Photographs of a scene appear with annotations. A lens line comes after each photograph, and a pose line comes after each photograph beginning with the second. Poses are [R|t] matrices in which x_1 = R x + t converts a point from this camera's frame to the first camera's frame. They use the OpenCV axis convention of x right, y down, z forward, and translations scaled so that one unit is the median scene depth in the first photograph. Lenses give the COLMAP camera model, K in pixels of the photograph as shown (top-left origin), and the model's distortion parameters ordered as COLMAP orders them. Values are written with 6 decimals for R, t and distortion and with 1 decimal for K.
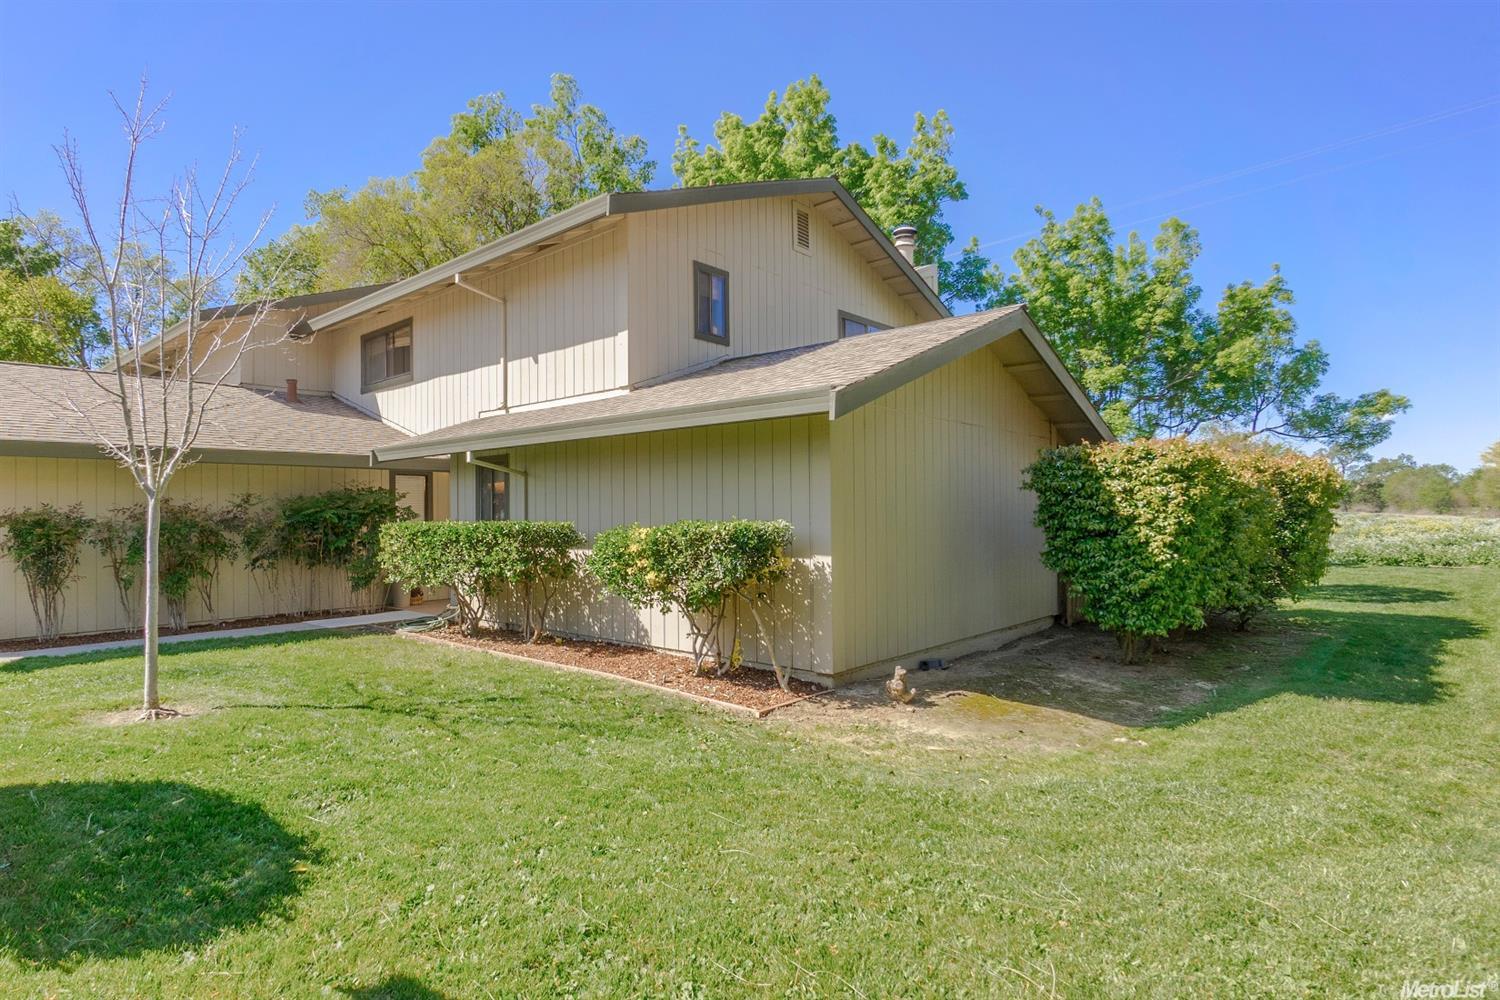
lens RADIAL K [[810.7, 0, 750.0], [0, 810.7, 500.0], [0, 0, 1]] dist [-0.000034, 0.000030]
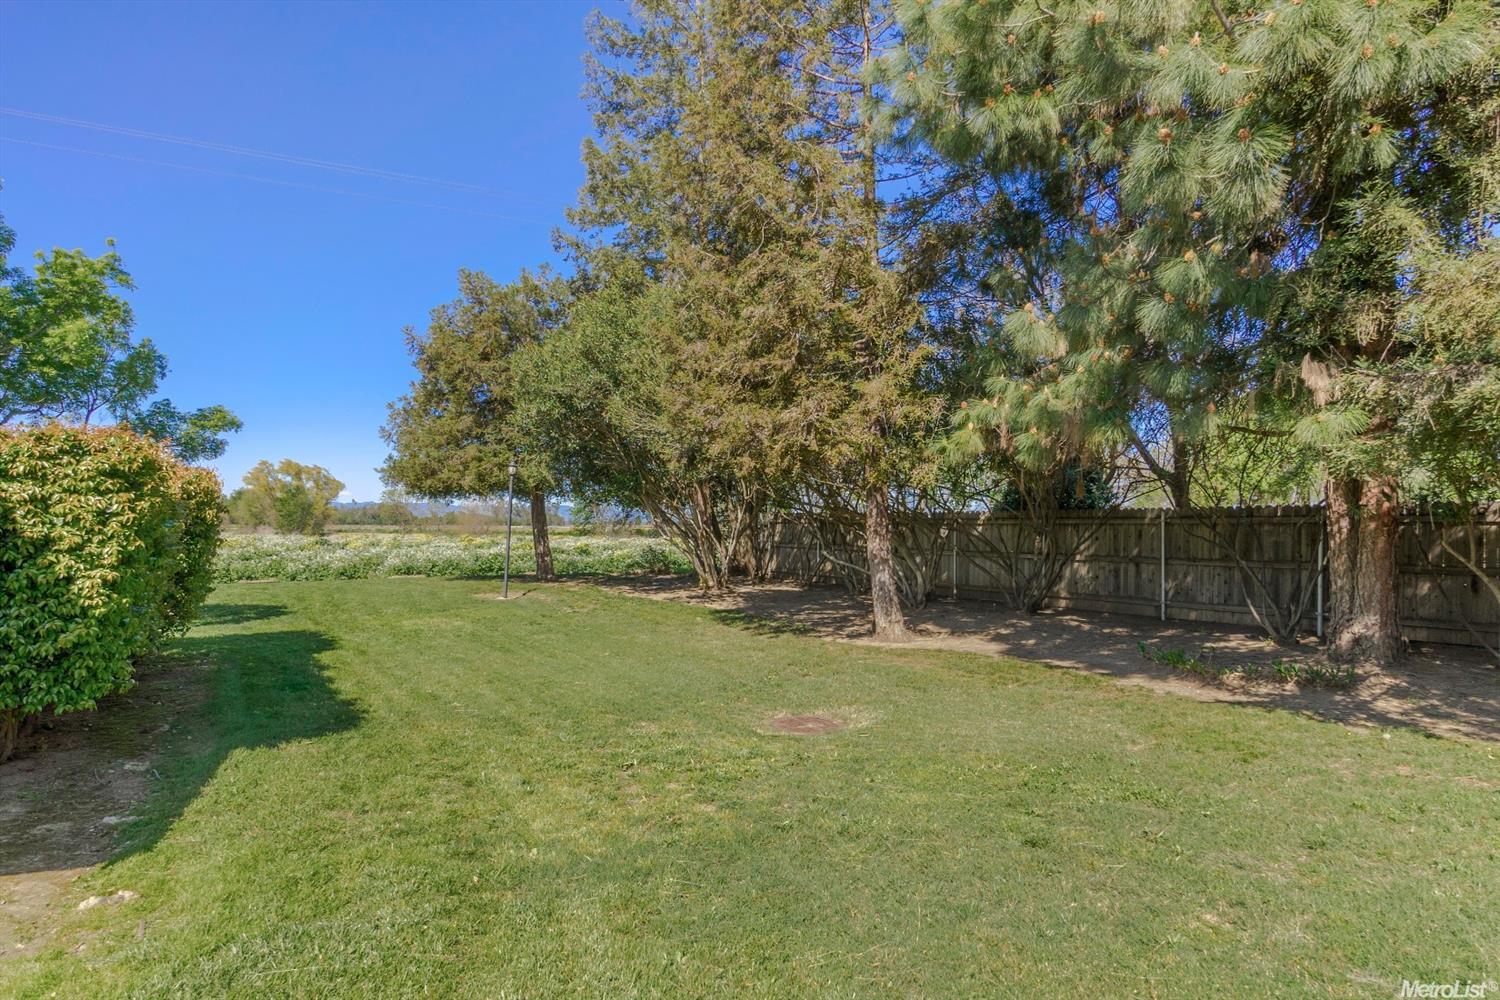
lens RADIAL K [[854.5, 0, 749.7], [0, 854.5, 541.1], [0, 0, 1]] dist [0.001205, 0.000111]
pose [[0.319186, -0.002890, 0.947688, -0.001307], [-0.026784, 0.999568, 0.012070, -0.002159], [-0.947313, -0.029235, 0.318971, 0.238305]]
